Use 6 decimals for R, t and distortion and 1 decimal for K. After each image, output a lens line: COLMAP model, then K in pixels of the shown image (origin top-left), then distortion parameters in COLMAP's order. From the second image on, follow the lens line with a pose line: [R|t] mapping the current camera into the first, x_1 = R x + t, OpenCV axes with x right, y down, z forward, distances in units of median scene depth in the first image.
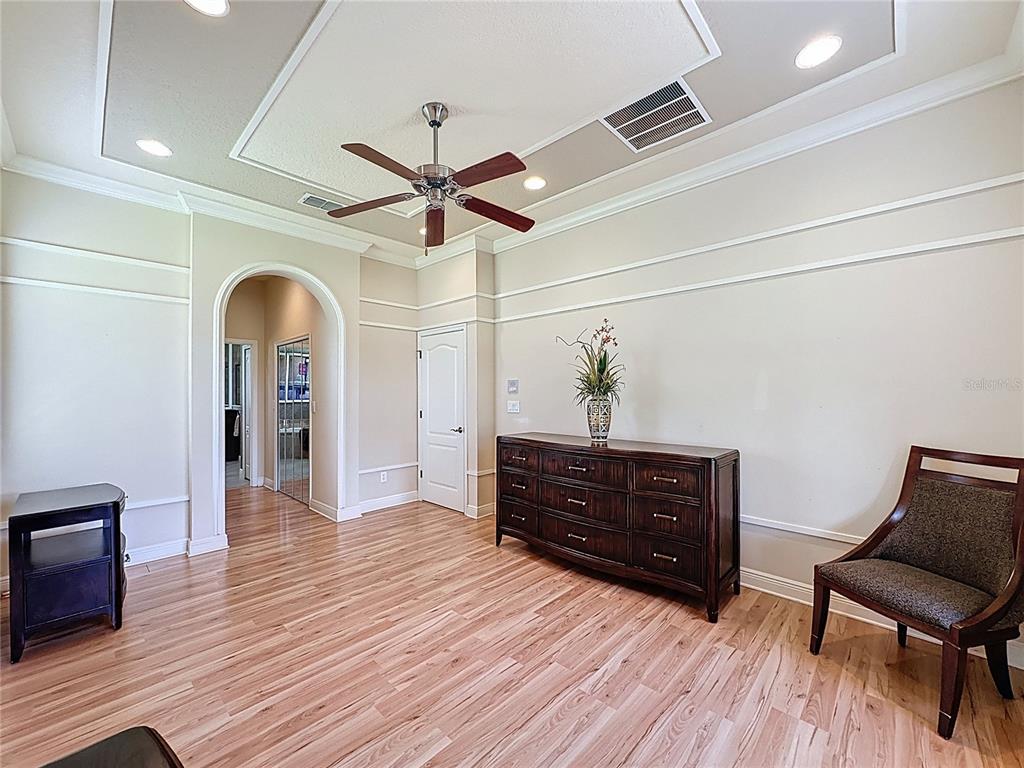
lens RADIAL K [[418.6, 0, 512.7], [0, 418.6, 390.6], [0, 0, 1]] dist [-0.005338, 0.000873]
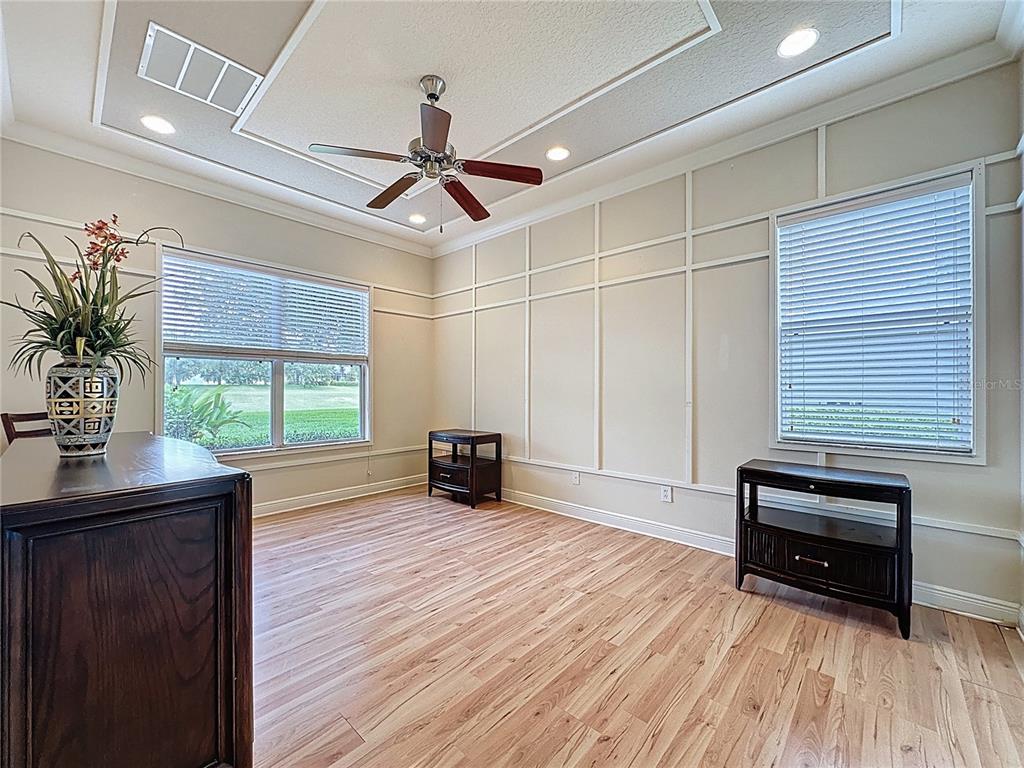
lens RADIAL K [[418.6, 0, 510.8], [0, 418.6, 388.2], [0, 0, 1]] dist [-0.005338, 0.000873]
pose [[-0.999887, 0.004119, -0.014474, -0.350765], [0.004235, 0.999959, -0.007980, 0.072037], [0.014441, -0.008041, -0.999863, 1.965183]]
